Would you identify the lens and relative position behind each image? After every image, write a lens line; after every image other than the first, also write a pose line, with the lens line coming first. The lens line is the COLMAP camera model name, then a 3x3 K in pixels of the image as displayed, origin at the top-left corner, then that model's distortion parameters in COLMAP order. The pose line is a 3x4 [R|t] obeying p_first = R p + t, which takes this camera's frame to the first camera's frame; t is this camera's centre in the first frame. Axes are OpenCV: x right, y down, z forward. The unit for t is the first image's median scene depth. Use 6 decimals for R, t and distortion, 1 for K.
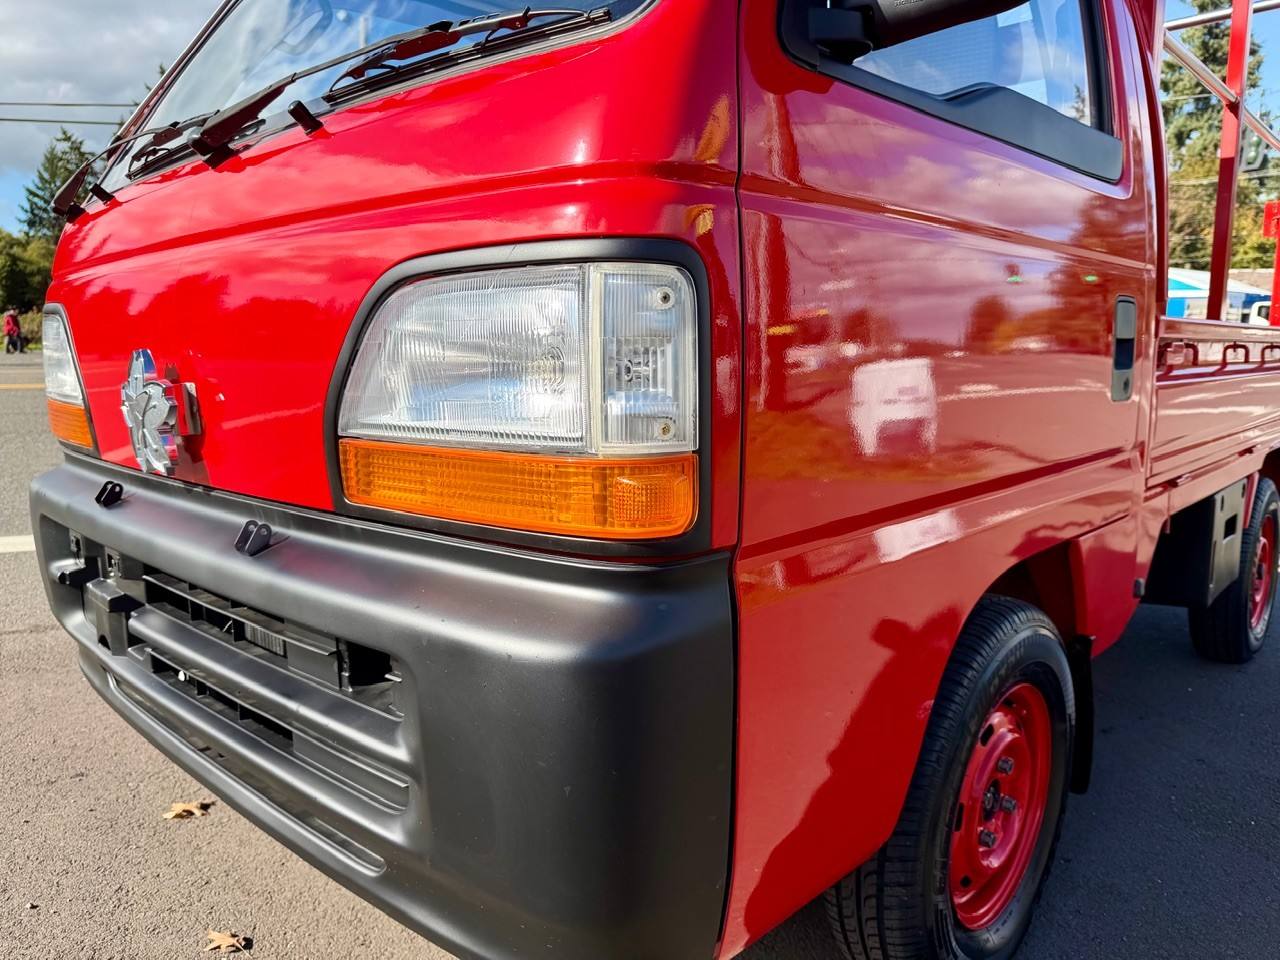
lens RADIAL K [[914.0, 0, 637.2], [0, 914.0, 482.1], [0, 0, 1]] dist [0.035046, -0.053741]
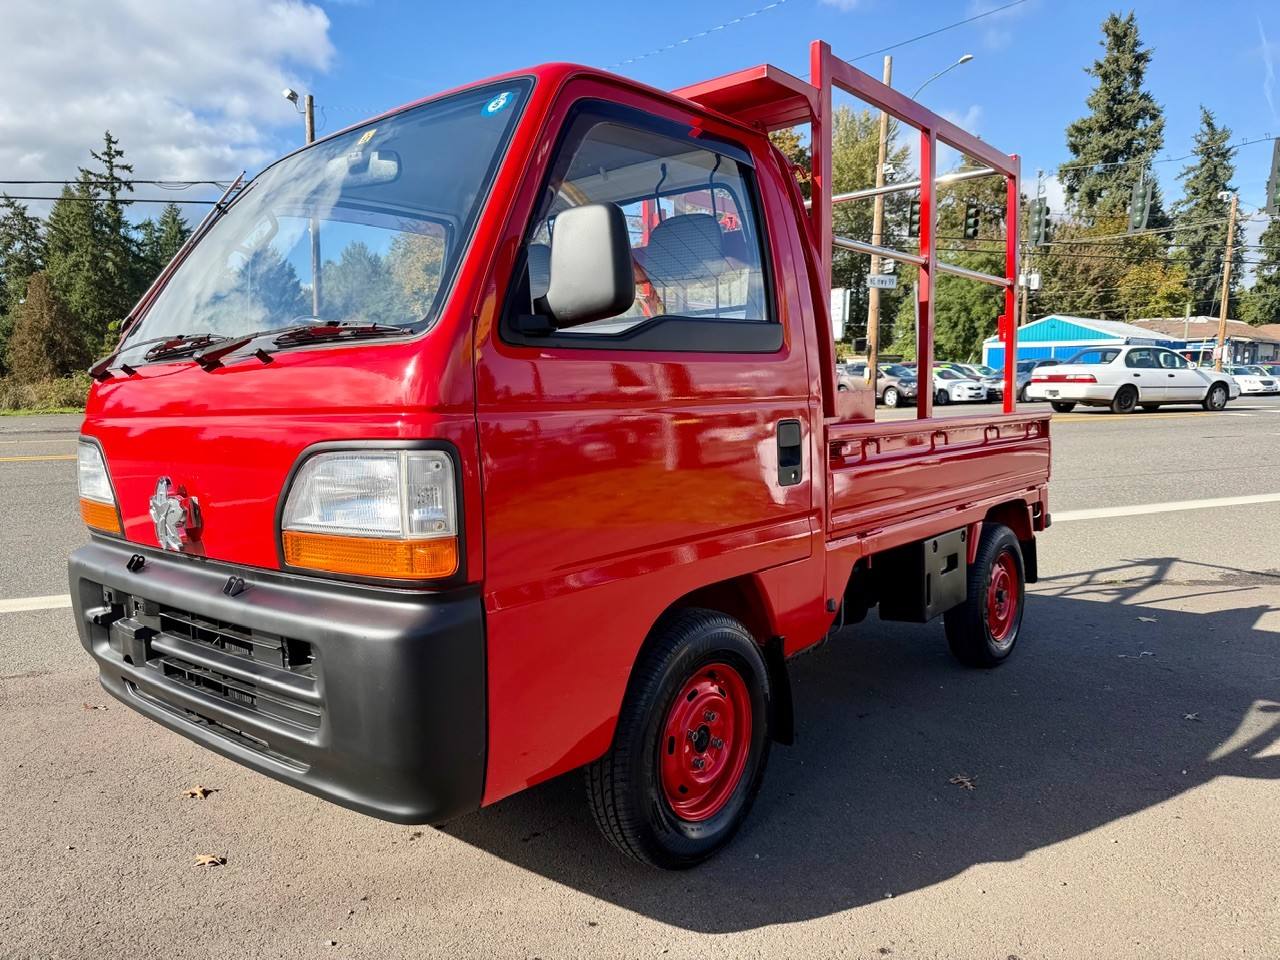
lens RADIAL K [[914.0, 0, 643.0], [0, 914.0, 480.0], [0, 0, 1]] dist [0.035046, -0.053741]
pose [[0.998239, -0.022847, 0.054751, 0.240446], [0.025889, 0.998122, -0.055520, -0.021327], [-0.053380, 0.056839, 0.996955, -0.710274]]
